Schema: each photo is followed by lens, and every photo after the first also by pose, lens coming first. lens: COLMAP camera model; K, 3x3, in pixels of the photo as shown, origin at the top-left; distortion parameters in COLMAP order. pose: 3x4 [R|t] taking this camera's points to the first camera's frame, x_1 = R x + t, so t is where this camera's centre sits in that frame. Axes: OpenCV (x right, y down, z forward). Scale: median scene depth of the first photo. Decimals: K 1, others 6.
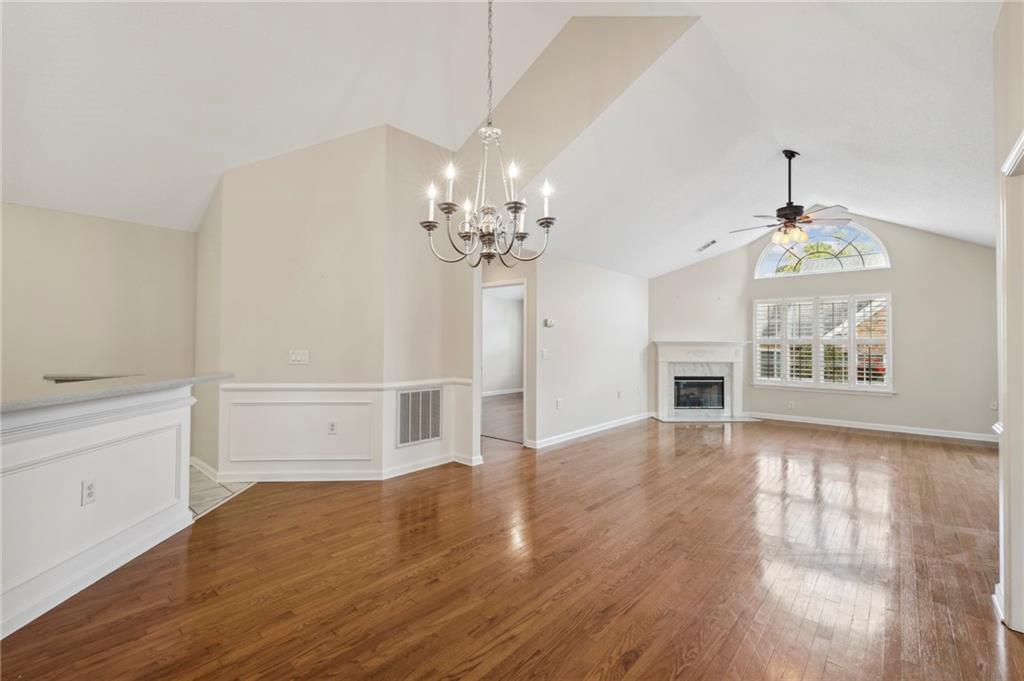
lens RADIAL K [[442.4, 0, 510.4], [0, 442.4, 337.4], [0, 0, 1]] dist [0.000490, 0.000078]
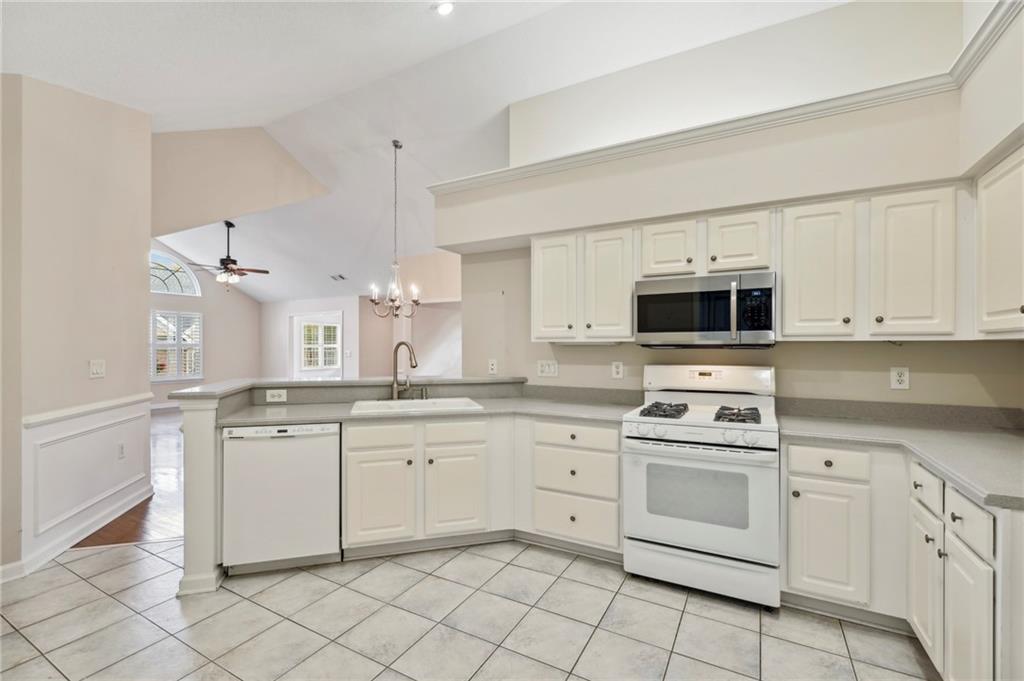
lens RADIAL K [[441.4, 0, 511.1], [0, 441.4, 344.3], [0, 0, 1]] dist [0.000259, 0.000067]
pose [[-0.214099, 0.001731, 0.976811, -0.829439], [-0.014282, 0.999886, -0.004902, -0.002302], [-0.976708, -0.015000, -0.214049, 0.278175]]
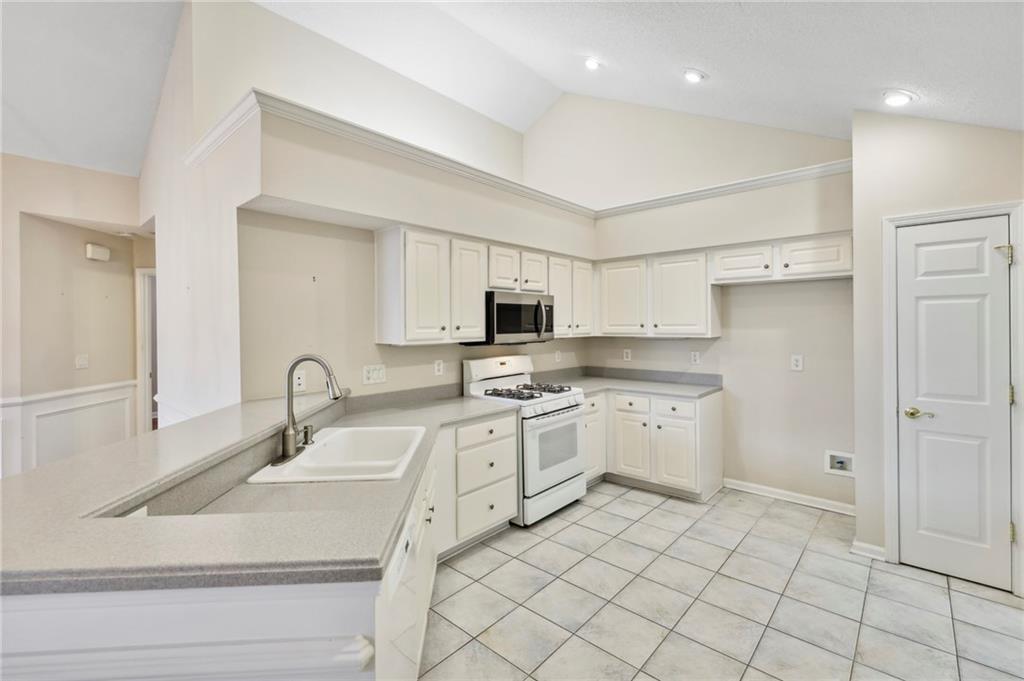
lens RADIAL K [[448.3, 0, 501.4], [0, 448.3, 323.3], [0, 0, 1]] dist [0.001450, 0.000150]
pose [[-0.999804, 0.005305, 0.019075, -0.480449], [0.004987, 0.999849, -0.016655, -0.019964], [-0.019160, -0.016556, -0.999679, 0.570404]]
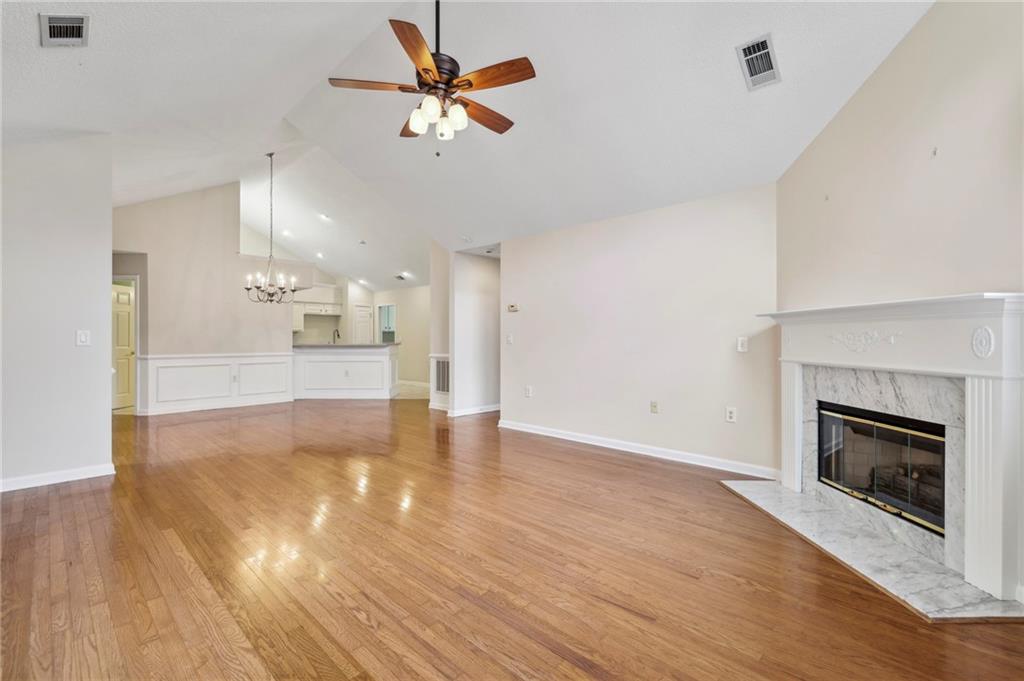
lens RADIAL K [[442.4, 0, 512.0], [0, 442.4, 340.5], [0, 0, 1]] dist [0.001291, 0.000072]
pose [[-0.035864, -0.001711, -0.999355, 0.896142], [0.012355, 0.999921, -0.002156, 0.036630], [0.999280, -0.012424, -0.035840, 0.849436]]
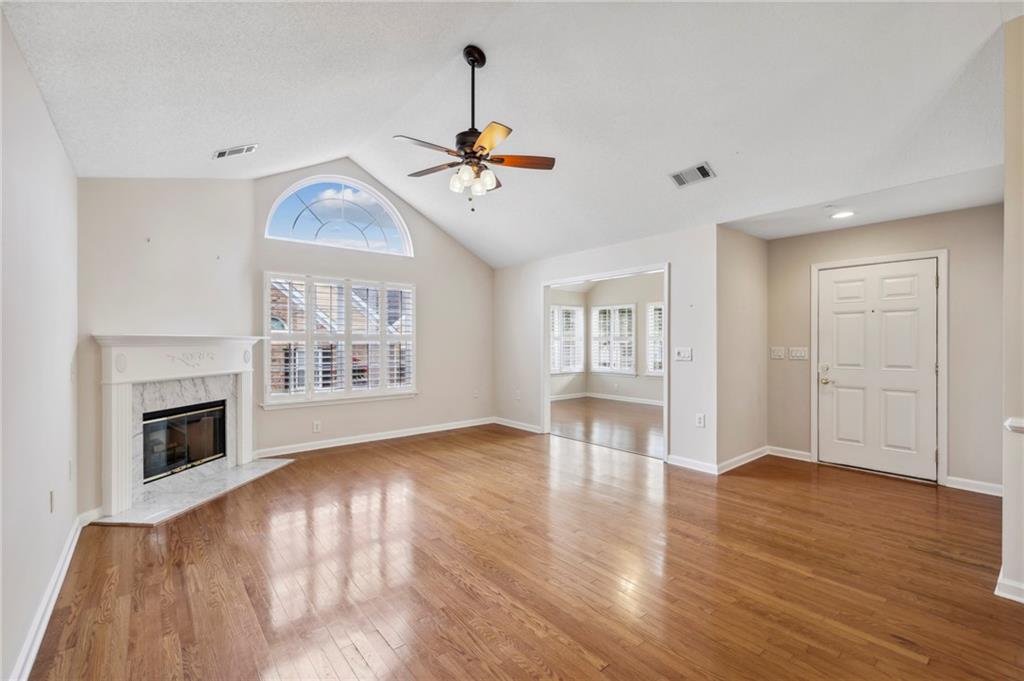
lens RADIAL K [[441.4, 0, 511.1], [0, 441.4, 344.3], [0, 0, 1]] dist [0.000259, 0.000067]
pose [[0.158013, -0.008996, 0.987396, -0.016187], [-0.011890, 0.999869, 0.011012, 0.009481], [-0.987366, -0.013480, 0.157885, 0.641241]]
